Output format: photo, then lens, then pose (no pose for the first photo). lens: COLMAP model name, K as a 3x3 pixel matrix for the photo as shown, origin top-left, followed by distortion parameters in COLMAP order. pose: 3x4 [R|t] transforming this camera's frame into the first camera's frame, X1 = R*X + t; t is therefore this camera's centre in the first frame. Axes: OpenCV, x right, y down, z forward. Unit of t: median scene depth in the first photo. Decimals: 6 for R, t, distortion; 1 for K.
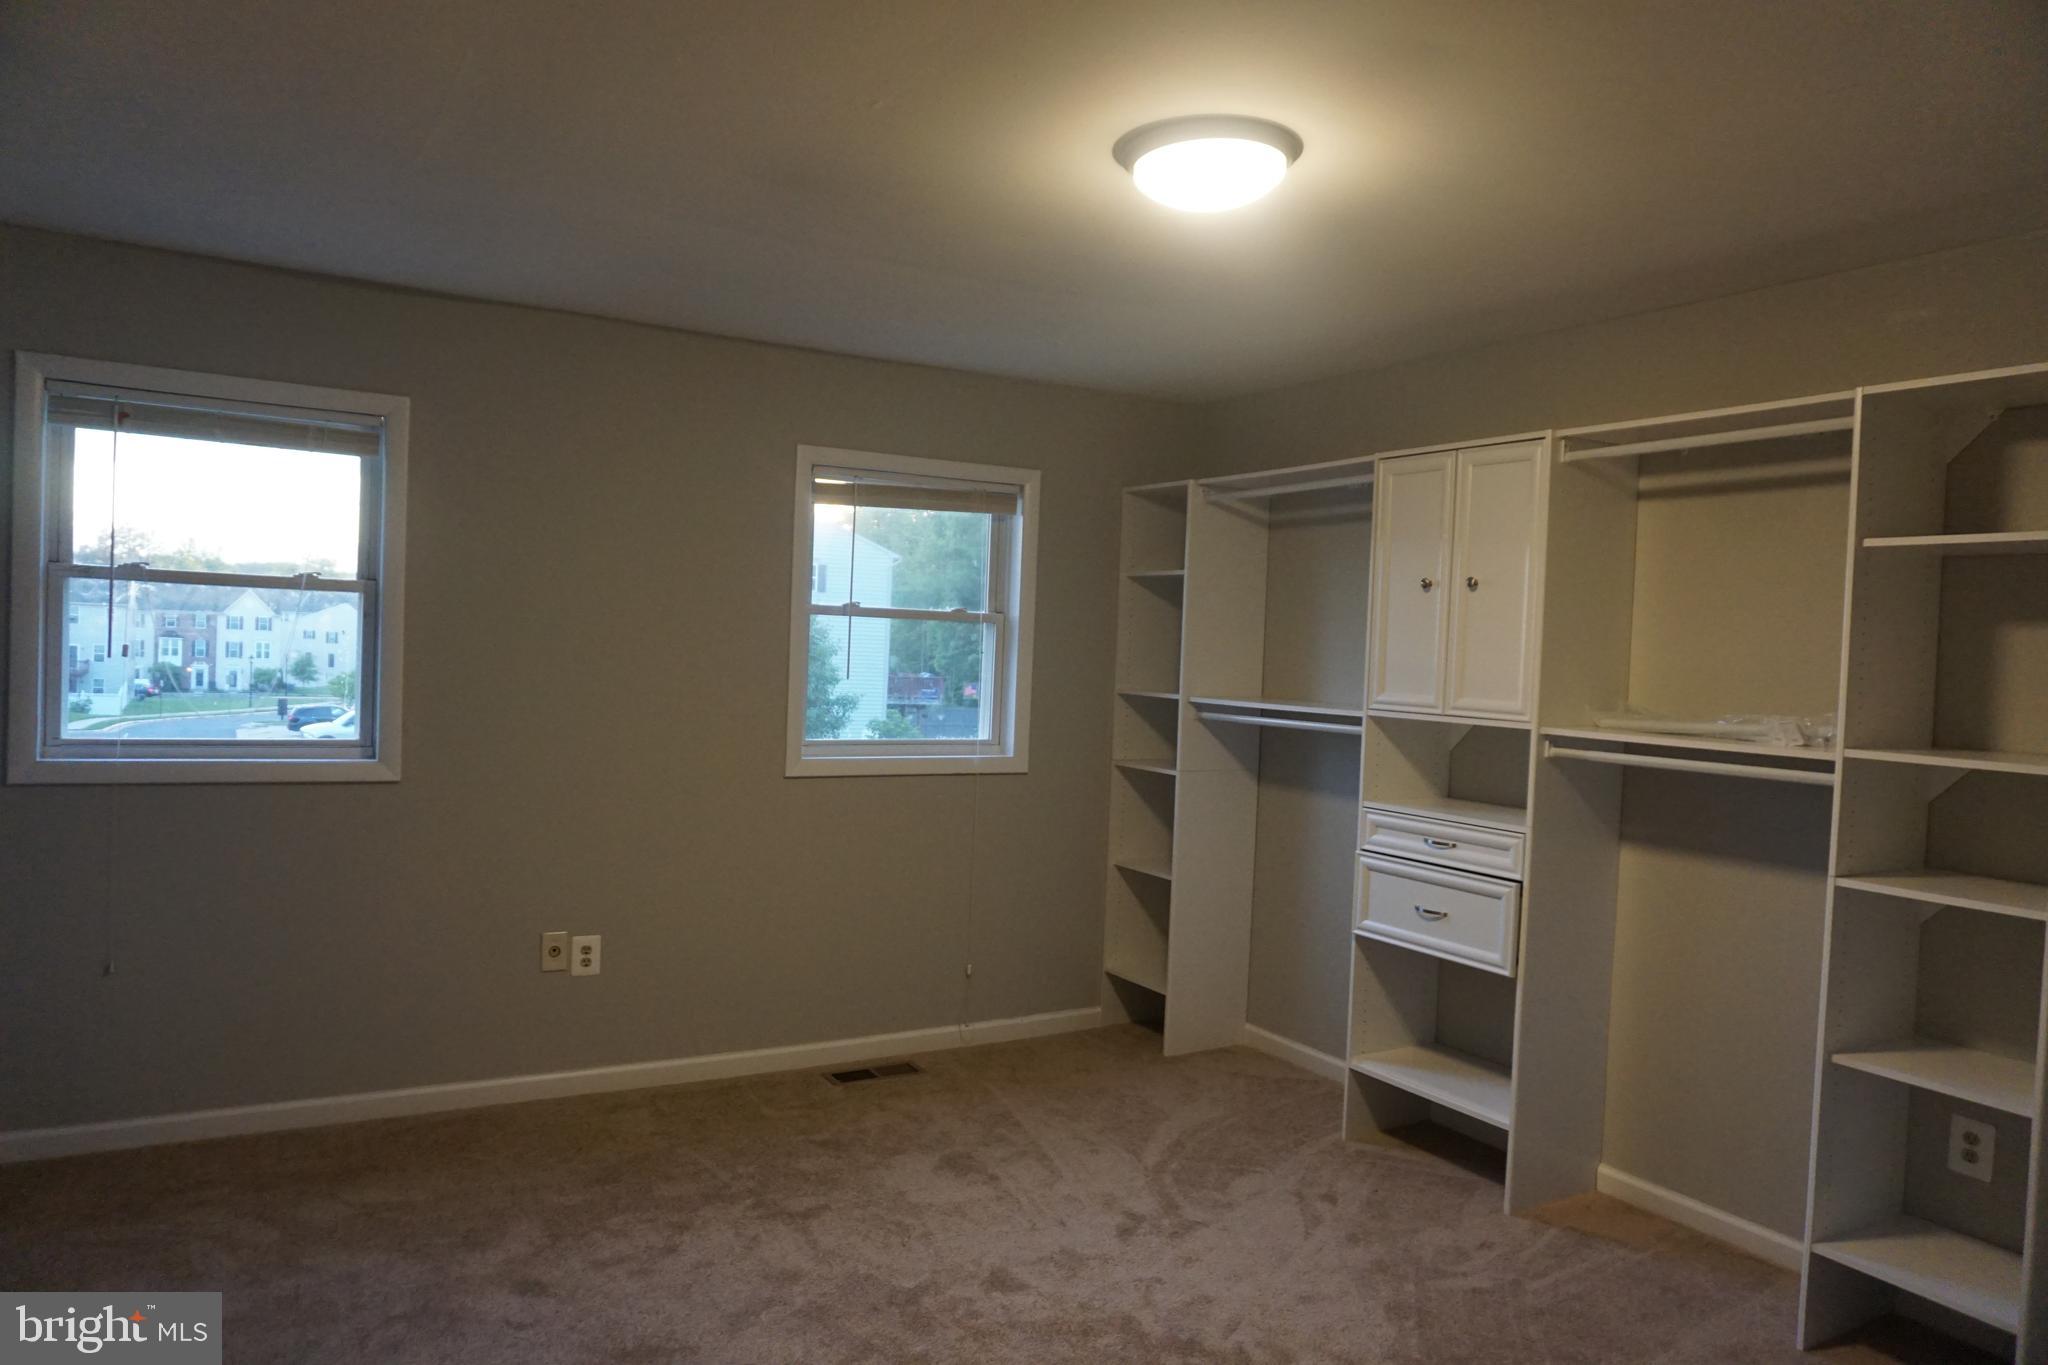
lens RADIAL K [[1351.1, 0, 1012.1], [0, 1351.1, 679.4], [0, 0, 1]] dist [-0.040369, 0.024985]
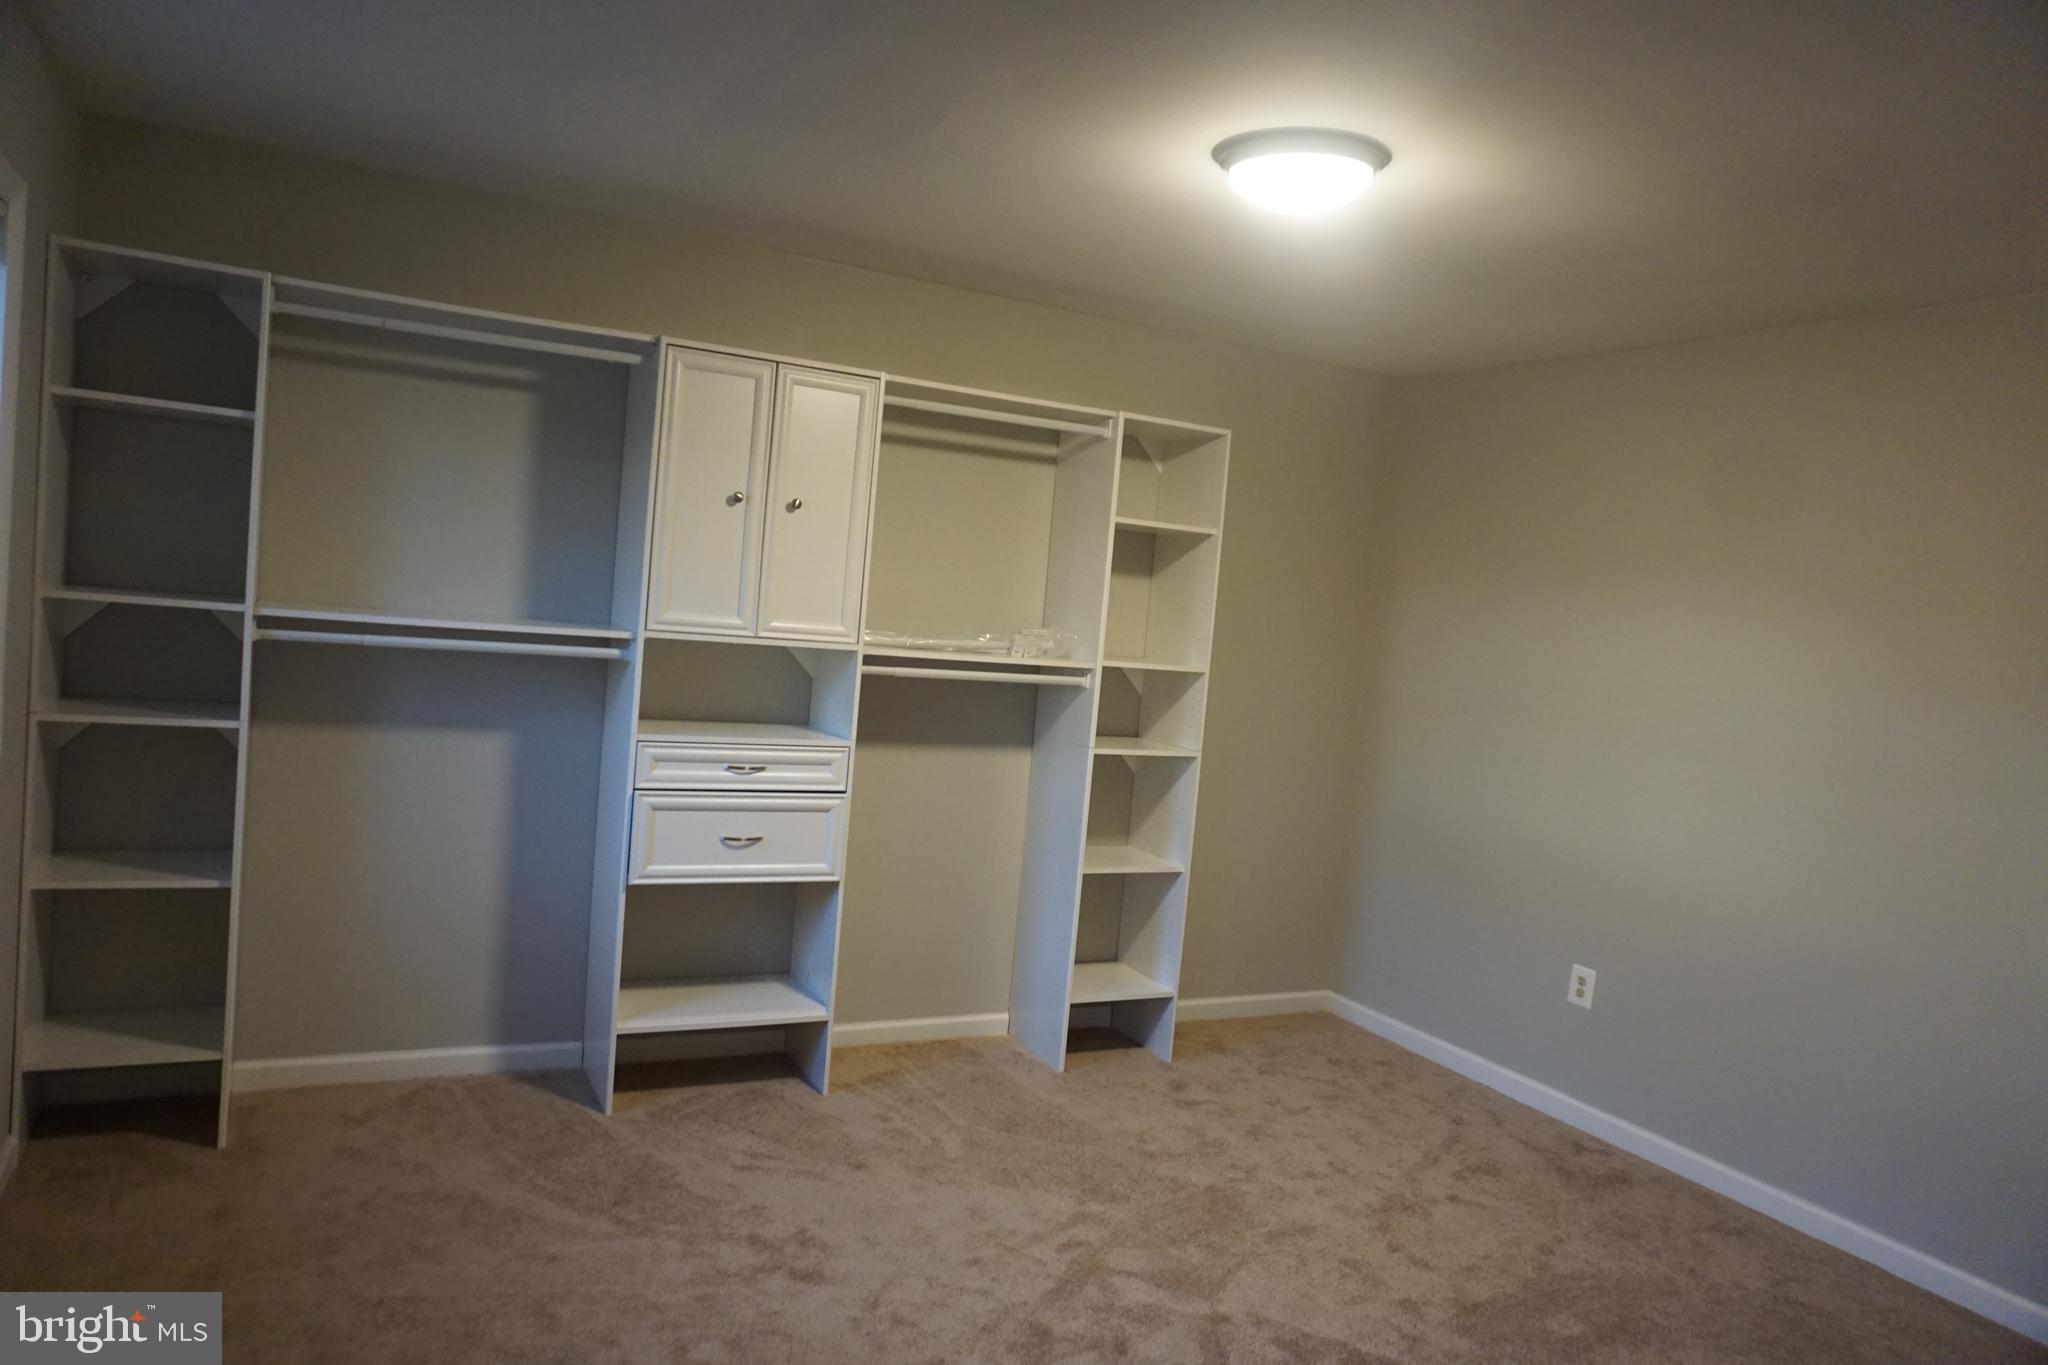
lens RADIAL K [[1351.1, 0, 1012.7], [0, 1351.1, 683.7], [0, 0, 1]] dist [-0.040369, 0.024985]
pose [[0.062016, -0.090838, 0.993933, -0.646049], [-0.057262, 0.993886, 0.094406, -0.042912], [-0.996431, -0.062769, 0.056436, 0.768810]]
